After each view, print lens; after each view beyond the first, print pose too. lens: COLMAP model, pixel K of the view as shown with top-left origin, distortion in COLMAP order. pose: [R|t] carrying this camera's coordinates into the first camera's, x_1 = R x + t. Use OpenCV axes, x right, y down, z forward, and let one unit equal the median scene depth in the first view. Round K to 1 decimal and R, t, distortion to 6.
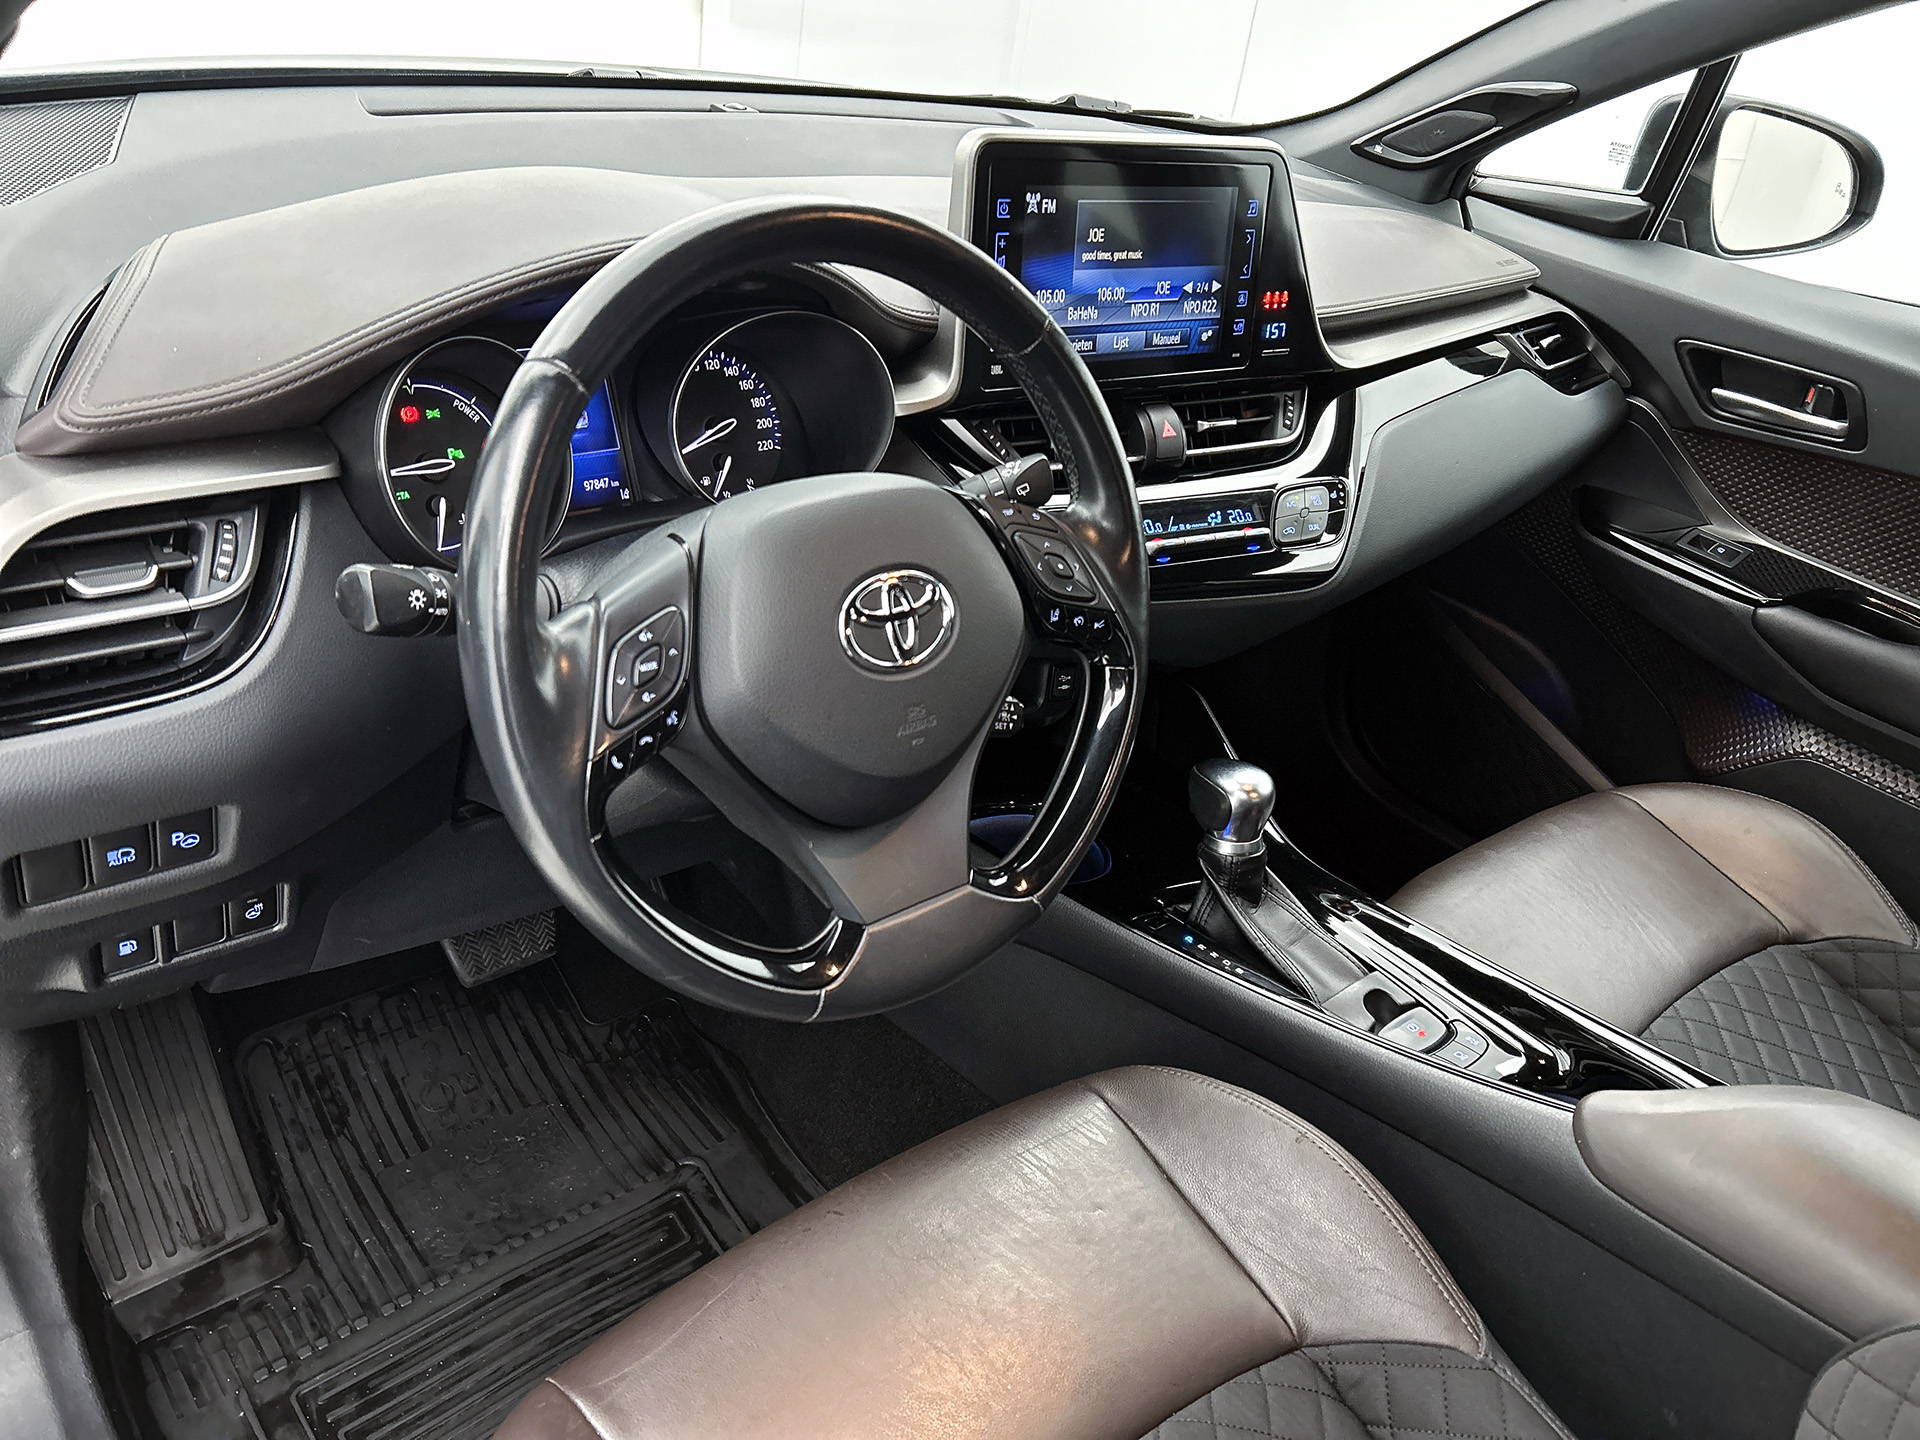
lens RADIAL K [[1413.5, 0, 917.7], [0, 1413.5, 738.1], [0, 0, 1]] dist [0.027610, -0.008177]
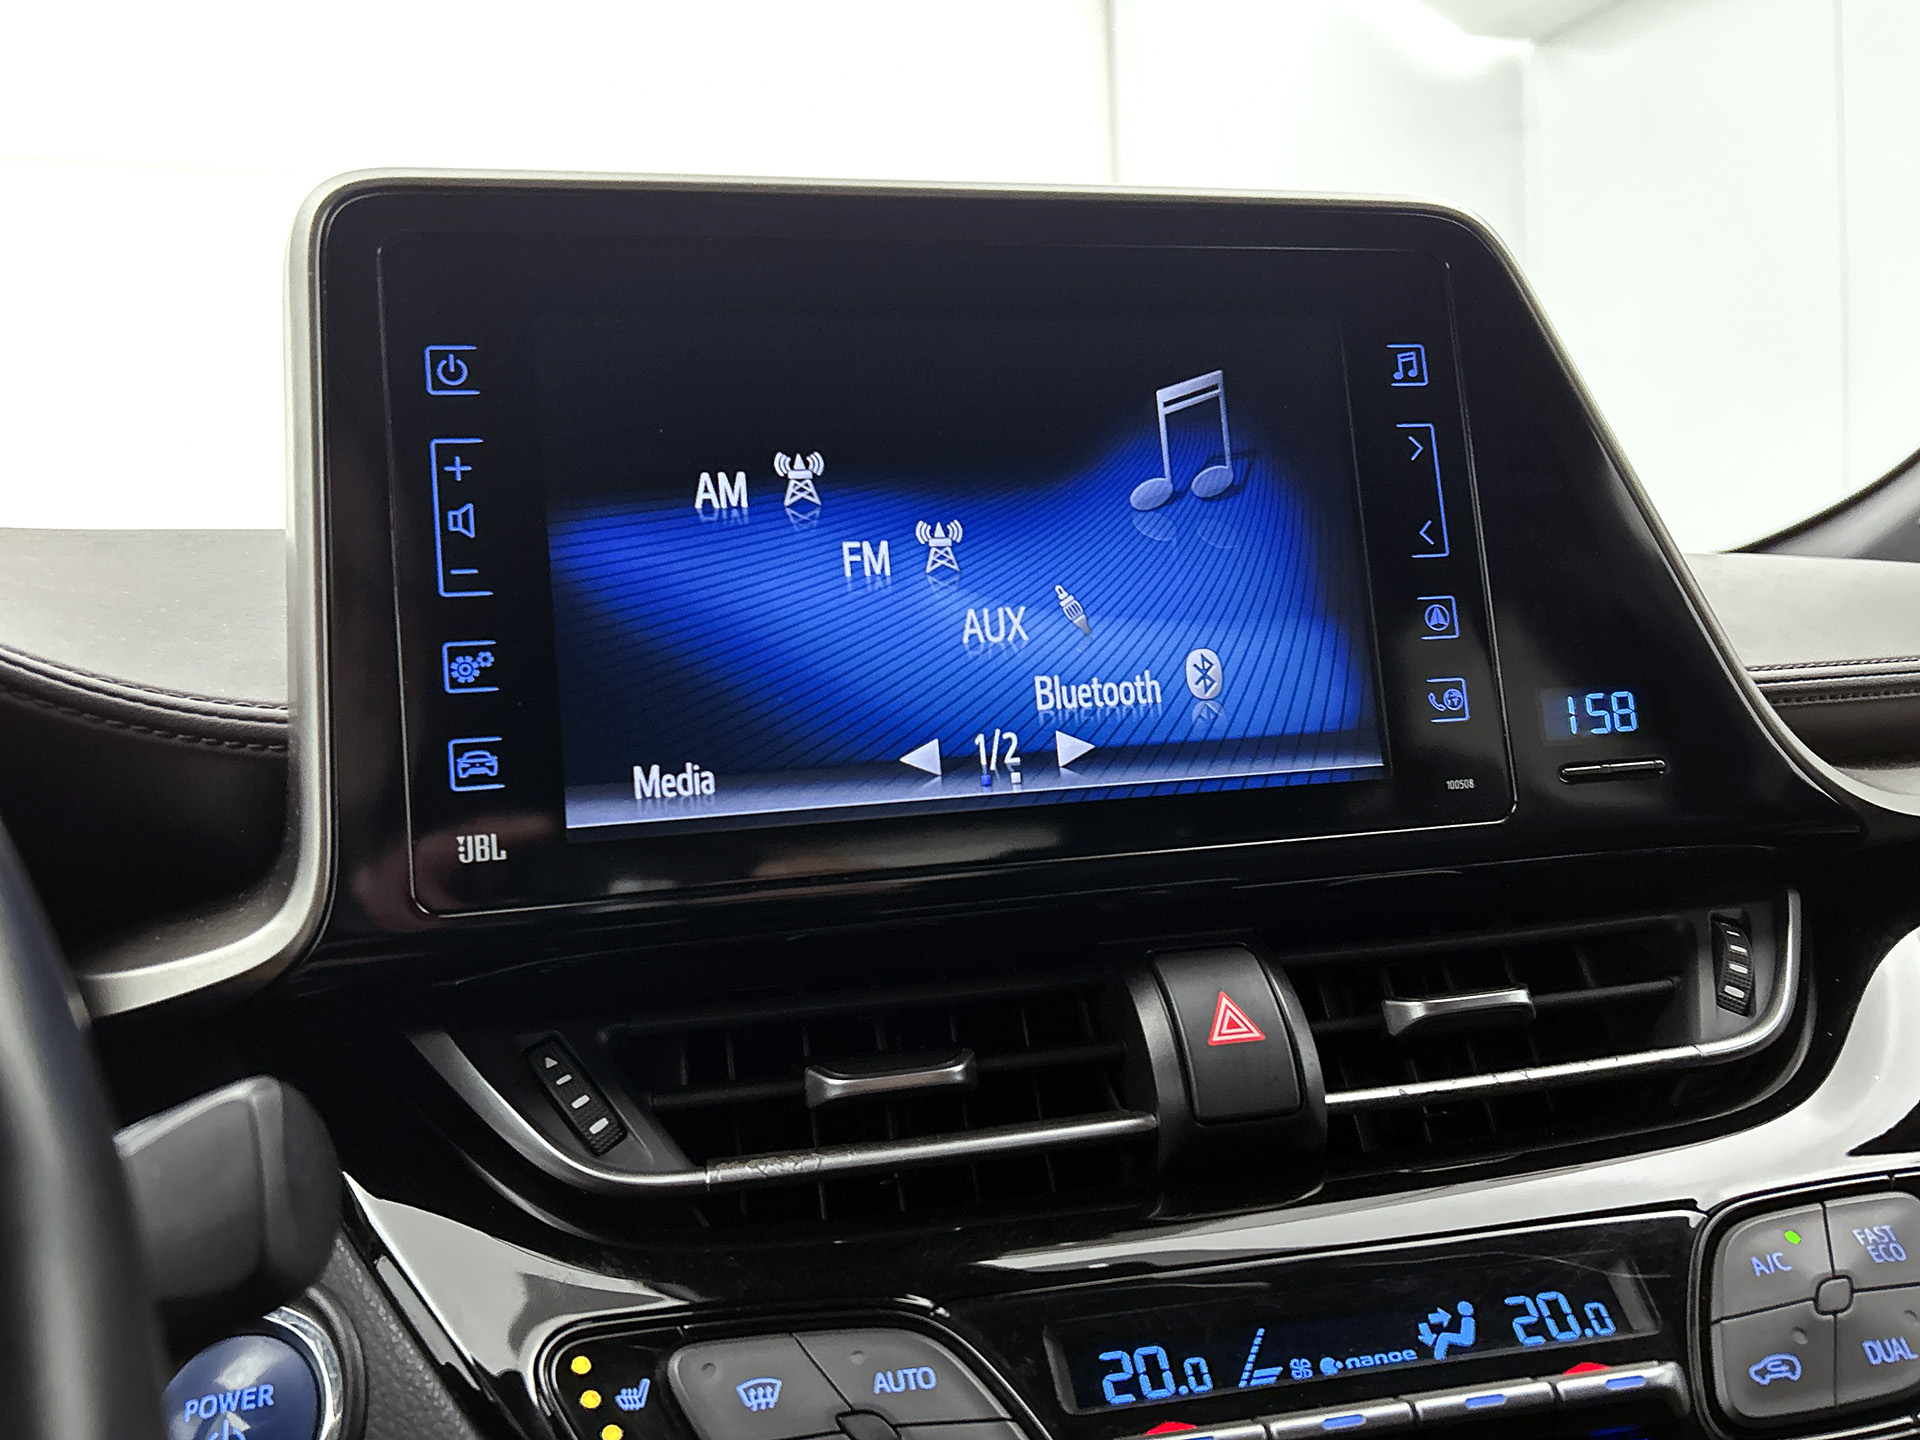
lens RADIAL K [[1639.4, 0, 972.8], [0, 1639.4, 712.4], [0, 0, 1]] dist [0.011839, -0.003006]
pose [[0.938579, -0.154712, -0.308436, 0.248047], [-0.016517, 0.872685, -0.488004, -0.107329], [0.344668, 0.463125, 0.816529, 0.682504]]
